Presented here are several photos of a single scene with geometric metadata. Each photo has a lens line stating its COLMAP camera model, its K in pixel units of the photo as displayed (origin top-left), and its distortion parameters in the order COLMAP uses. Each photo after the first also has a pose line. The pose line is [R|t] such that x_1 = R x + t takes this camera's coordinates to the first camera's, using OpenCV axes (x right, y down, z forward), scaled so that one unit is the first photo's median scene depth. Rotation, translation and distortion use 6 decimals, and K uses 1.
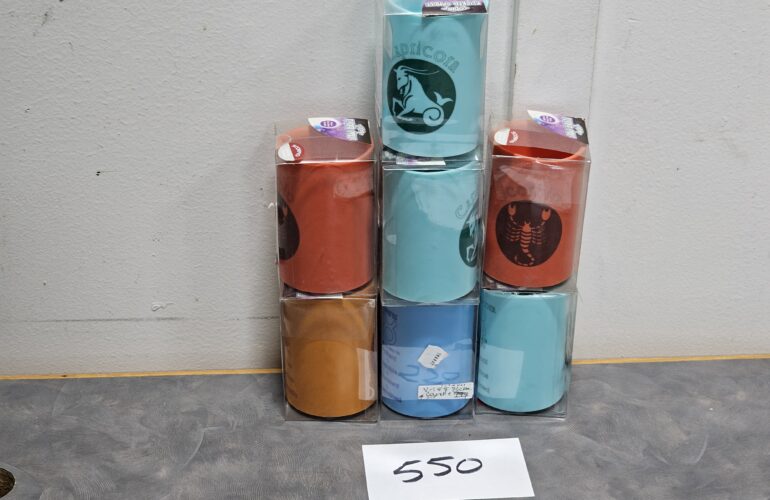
lens RADIAL K [[1466.5, 0, 408.5], [0, 1466.5, 251.1], [0, 0, 1]] dist [-0.006691, 0.000000]
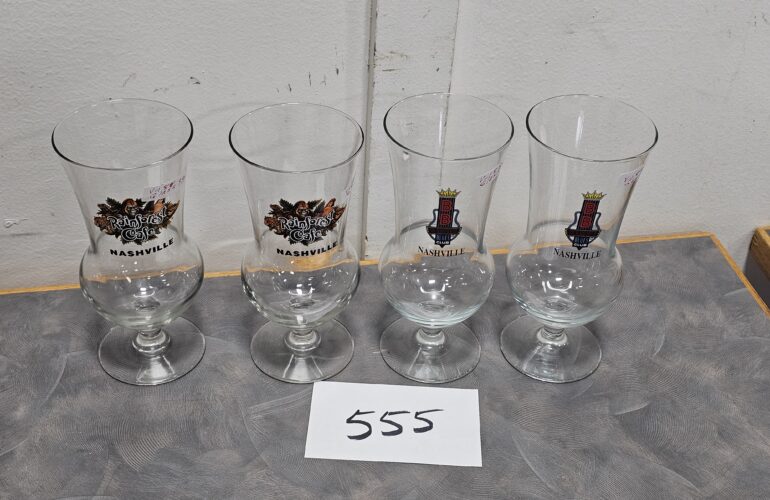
lens RADIAL K [[1016.9, 0, 376.2], [0, 1016.9, 255.2], [0, 0, 1]] dist [0.058281, 0.000000]
pose [[0.995000, -0.045208, 0.089054, 0.005261], [0.029358, 0.984684, 0.171861, -0.051408], [-0.095459, -0.168387, 0.981088, 0.333492]]
